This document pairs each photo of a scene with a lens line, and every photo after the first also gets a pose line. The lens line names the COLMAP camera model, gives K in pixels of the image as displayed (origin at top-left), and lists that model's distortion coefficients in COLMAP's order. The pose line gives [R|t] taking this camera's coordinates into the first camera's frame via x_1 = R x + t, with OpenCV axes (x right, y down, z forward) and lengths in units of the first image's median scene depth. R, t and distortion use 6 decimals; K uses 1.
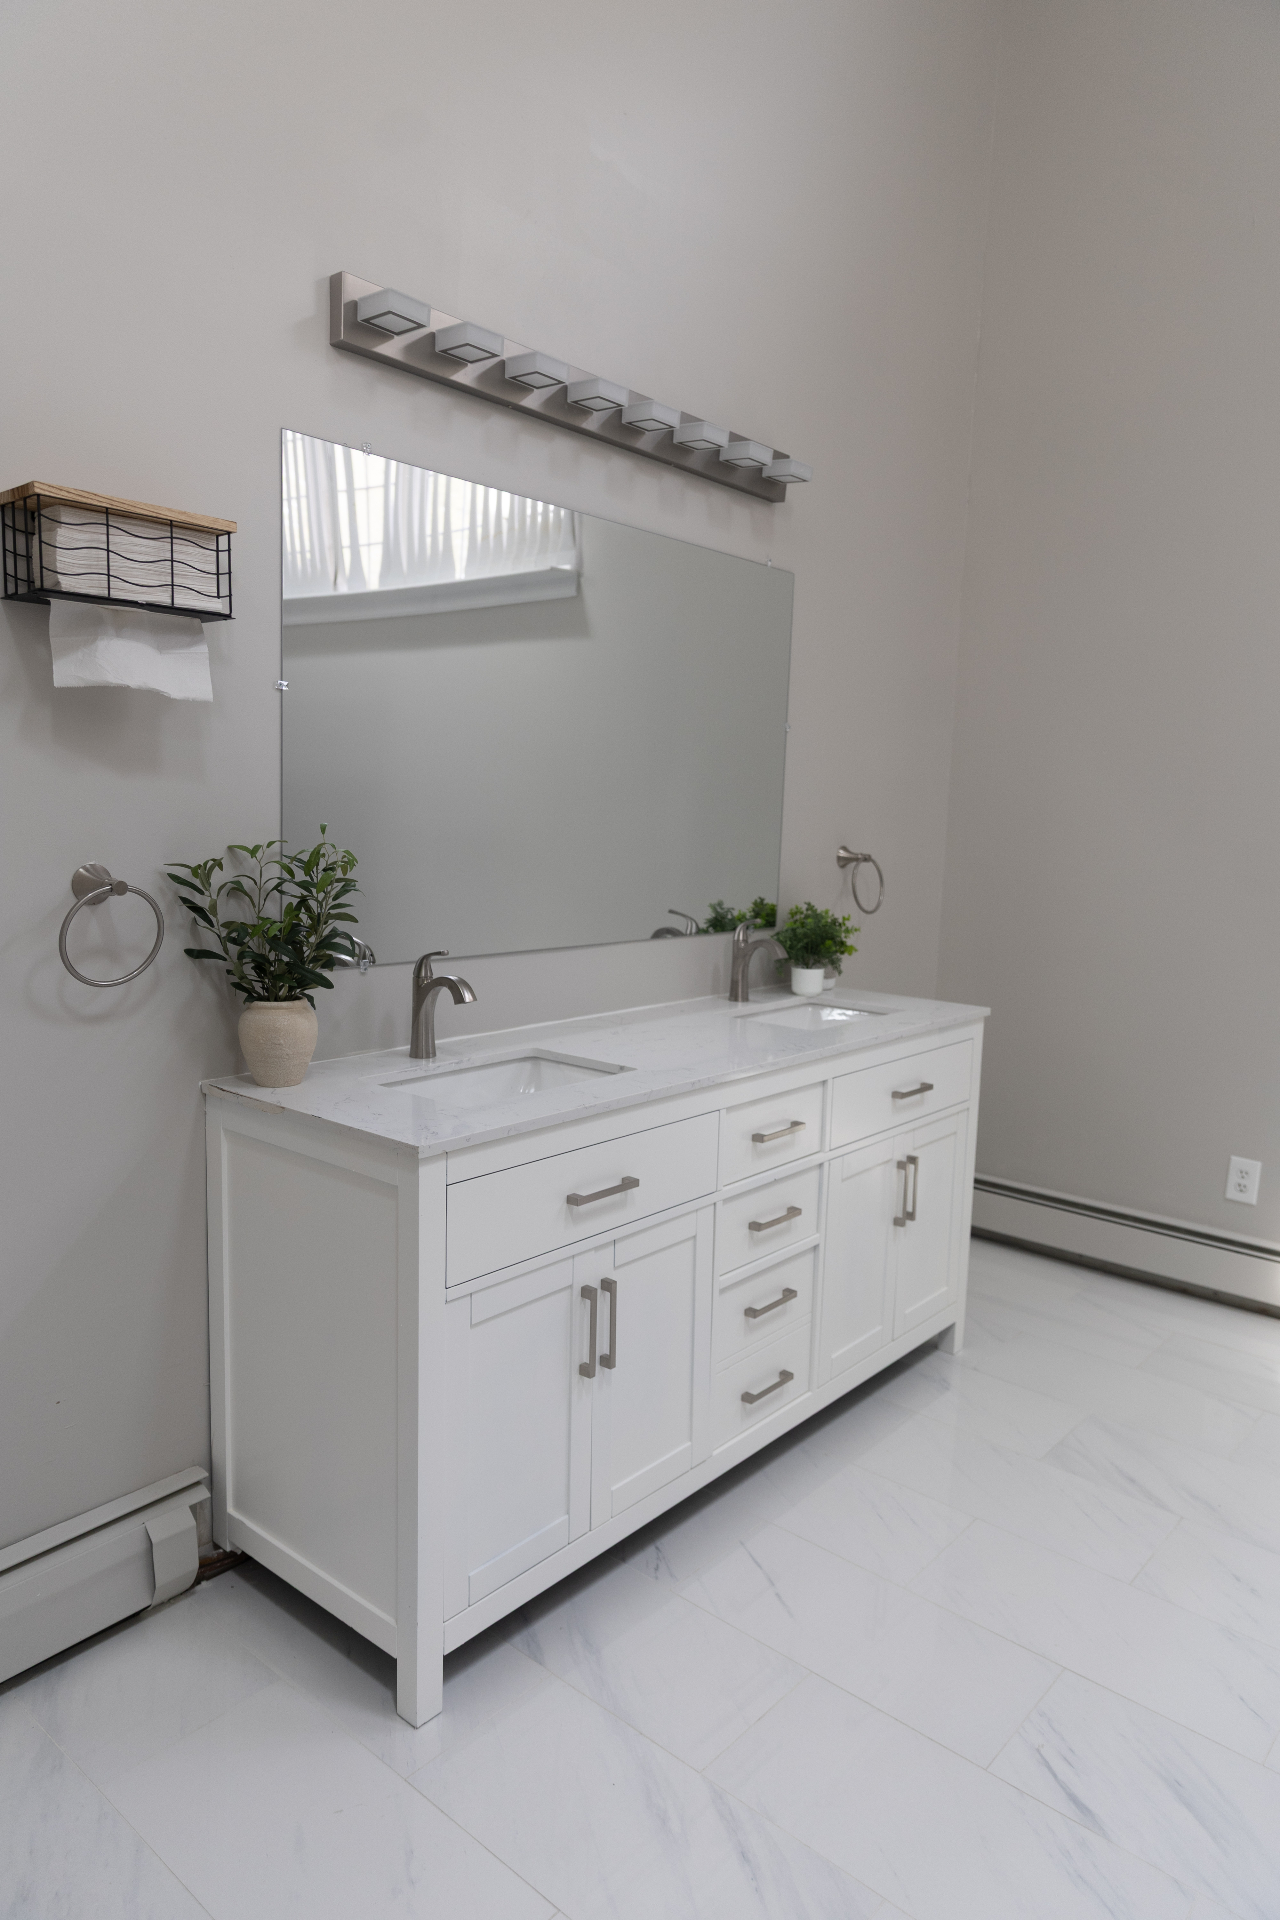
lens RADIAL K [[1294.8, 0, 641.7], [0, 1294.8, 960.7], [0, 0, 1]] dist [0.001181, -0.000627]
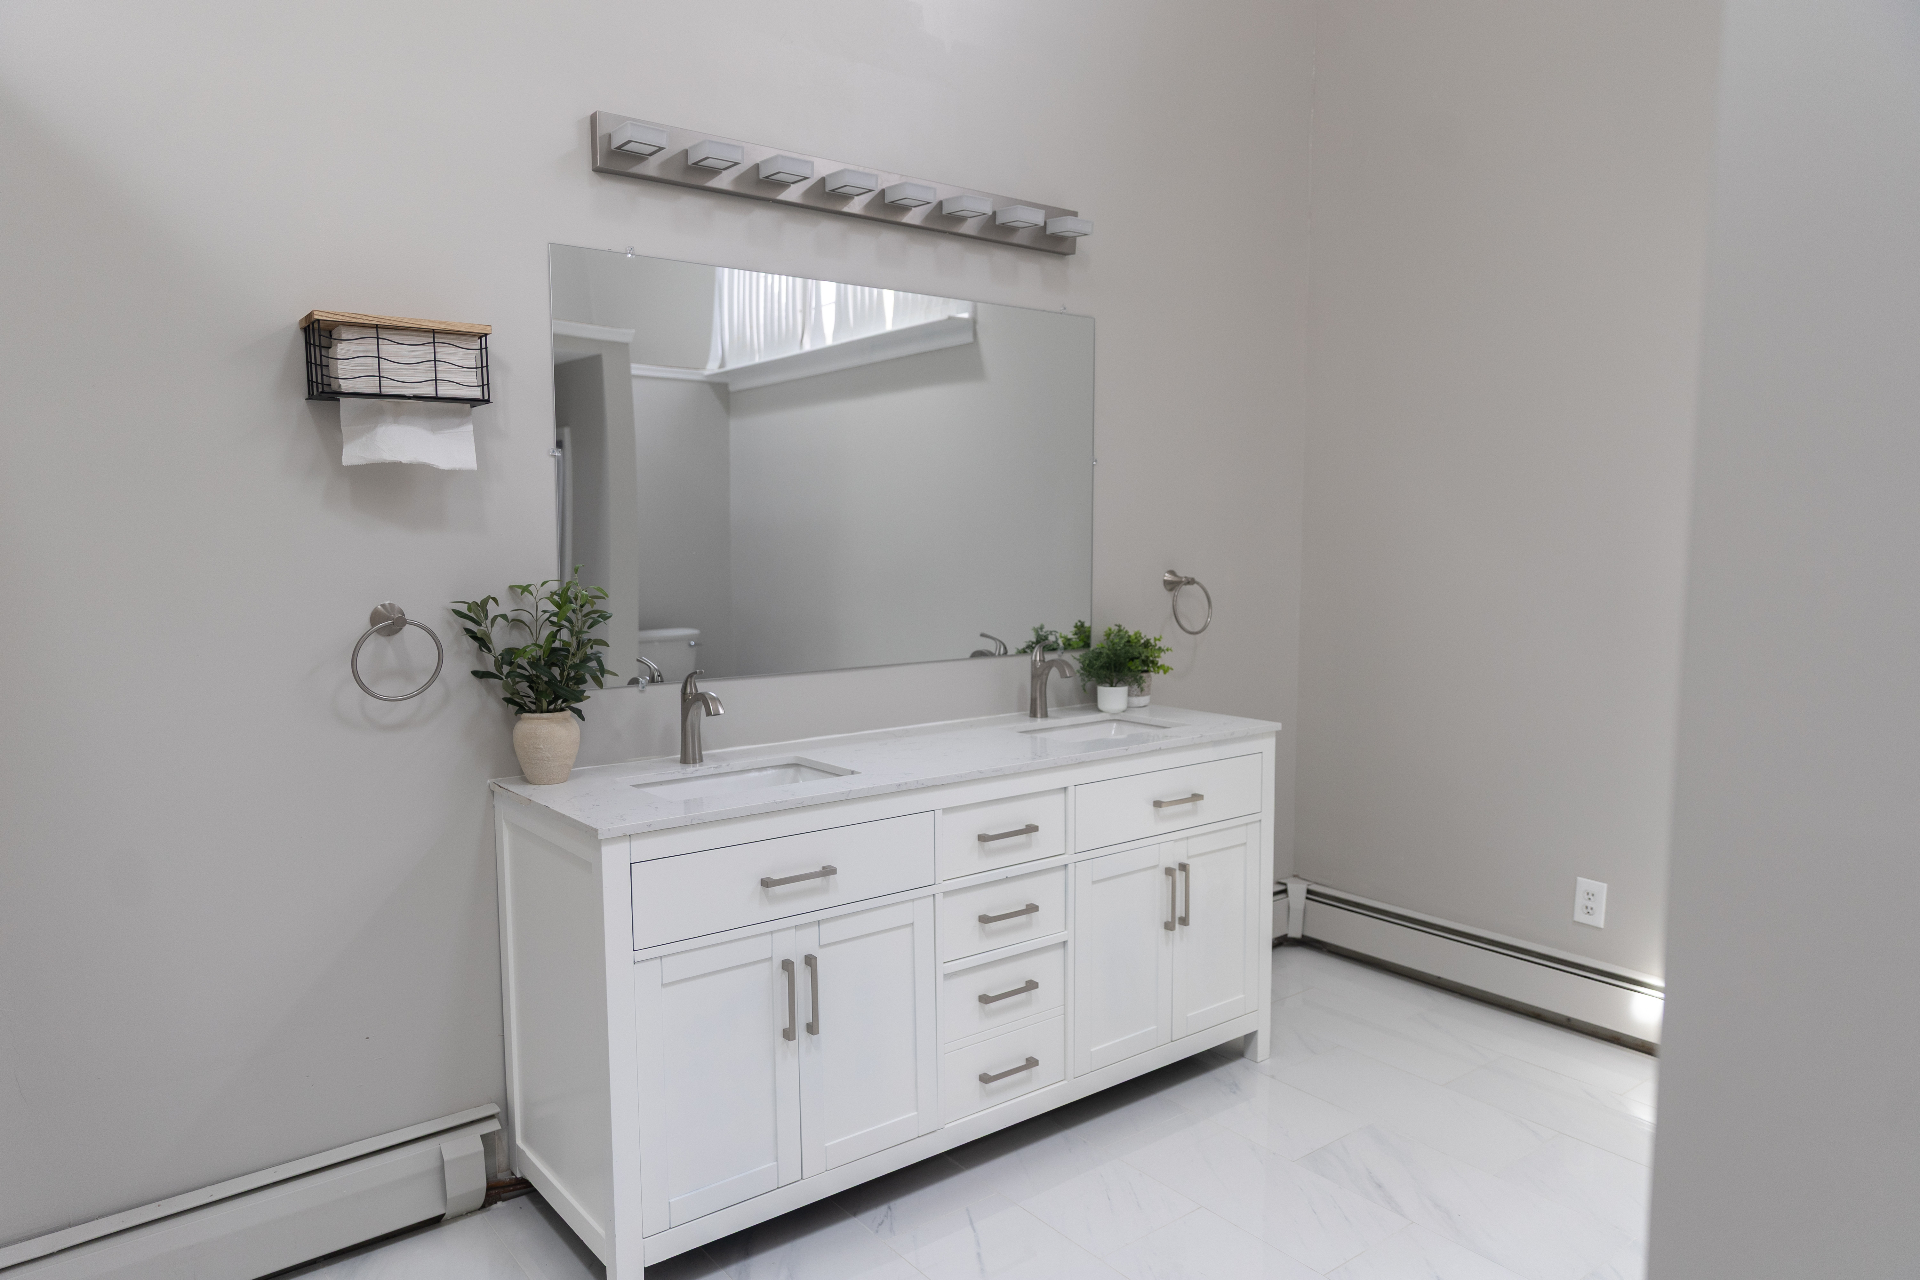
lens RADIAL K [[1294.8, 0, 919.6], [0, 1294.8, 642.3], [0, 0, 1]] dist [0.001181, -0.000627]
pose [[0.978228, -0.015135, -0.206980, 0.263084], [0.007468, 0.999258, -0.037777, 0.011550], [0.207398, 0.035409, 0.977616, -0.091234]]
